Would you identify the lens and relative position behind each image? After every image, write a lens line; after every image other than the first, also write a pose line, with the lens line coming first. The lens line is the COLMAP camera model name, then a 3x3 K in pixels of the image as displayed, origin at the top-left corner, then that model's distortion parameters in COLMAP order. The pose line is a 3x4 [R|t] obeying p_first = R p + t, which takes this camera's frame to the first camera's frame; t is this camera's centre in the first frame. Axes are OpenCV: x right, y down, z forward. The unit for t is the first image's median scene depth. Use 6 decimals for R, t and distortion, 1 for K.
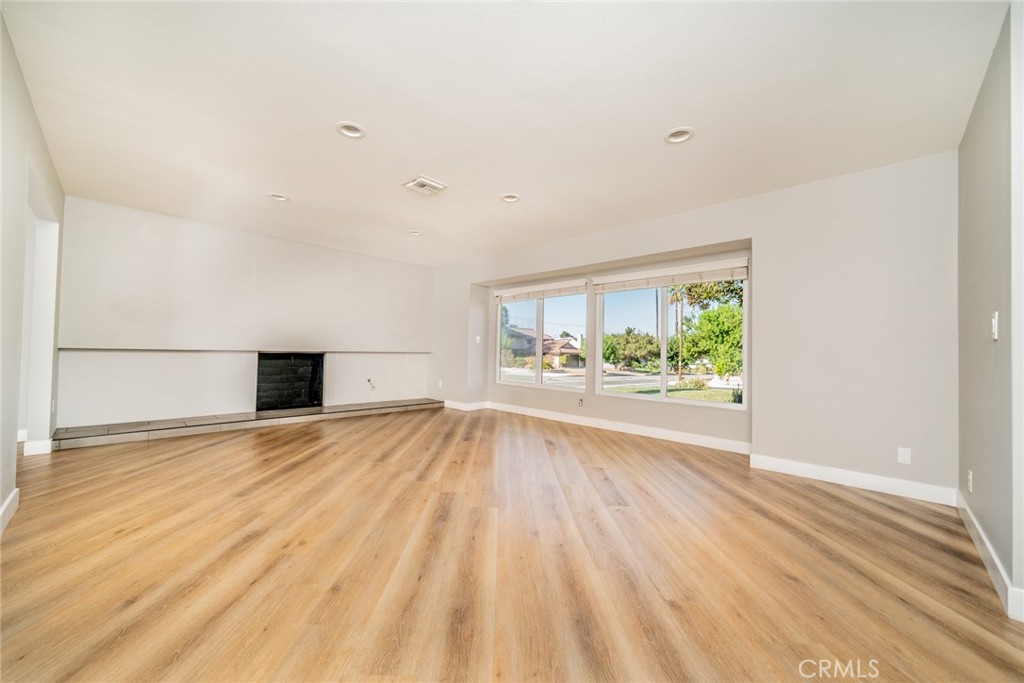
lens RADIAL K [[388.8, 0, 512.0], [0, 388.8, 341.5], [0, 0, 1]] dist [0.001276, 0.000026]
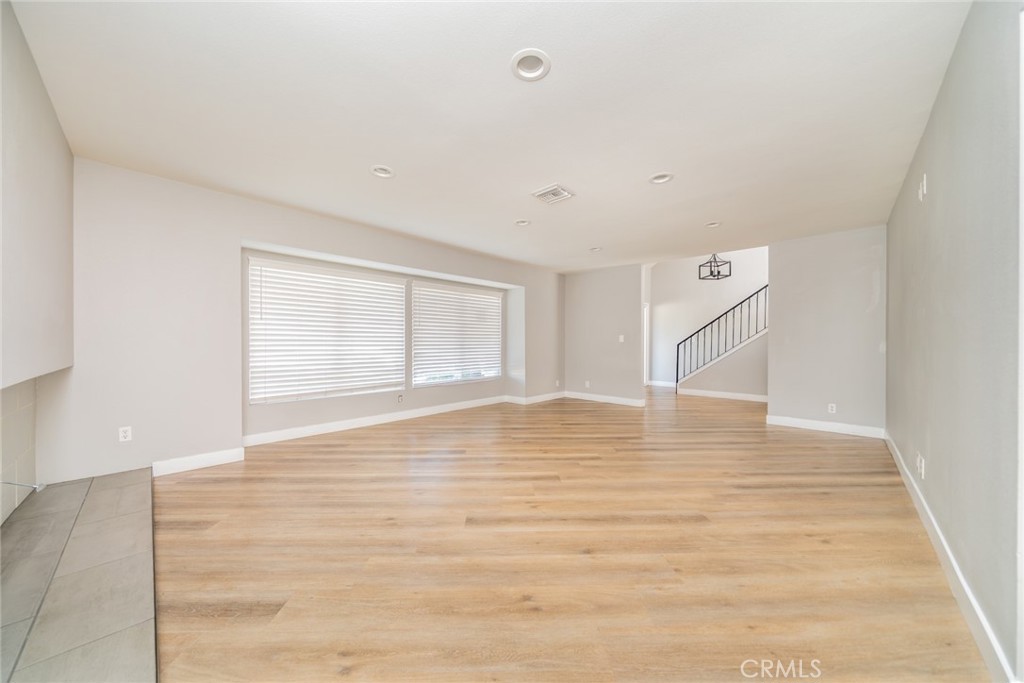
lens RADIAL K [[348.1, 0, 512.0], [0, 348.1, 341.5], [0, 0, 1]] dist [-0.000741, 0.000005]
pose [[-0.011946, -0.026467, 0.999578, -1.152713], [-0.025474, 0.999333, 0.026156, -0.034204], [-0.999604, -0.025151, -0.012613, 1.122241]]
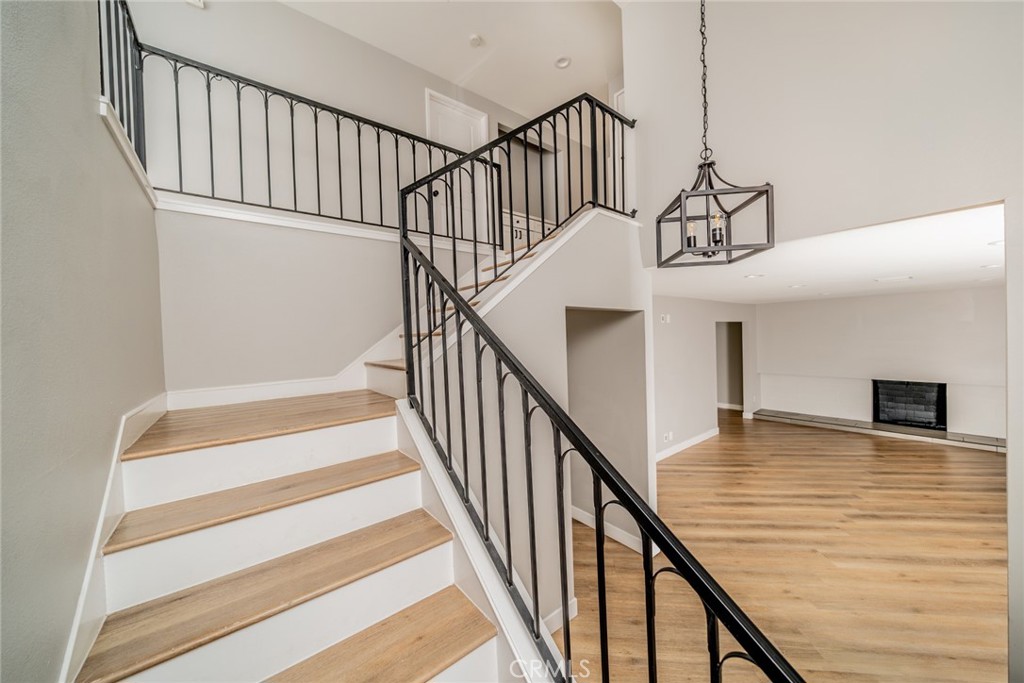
lens RADIAL K [[348.1, 0, 512.0], [0, 348.1, 341.5], [0, 0, 1]] dist [-0.000741, 0.000005]
pose [[-0.138005, -0.006743, -0.990409, 1.160199], [0.051237, 0.998589, -0.013938, -0.241850], [0.989105, -0.052669, -0.137464, -0.146703]]
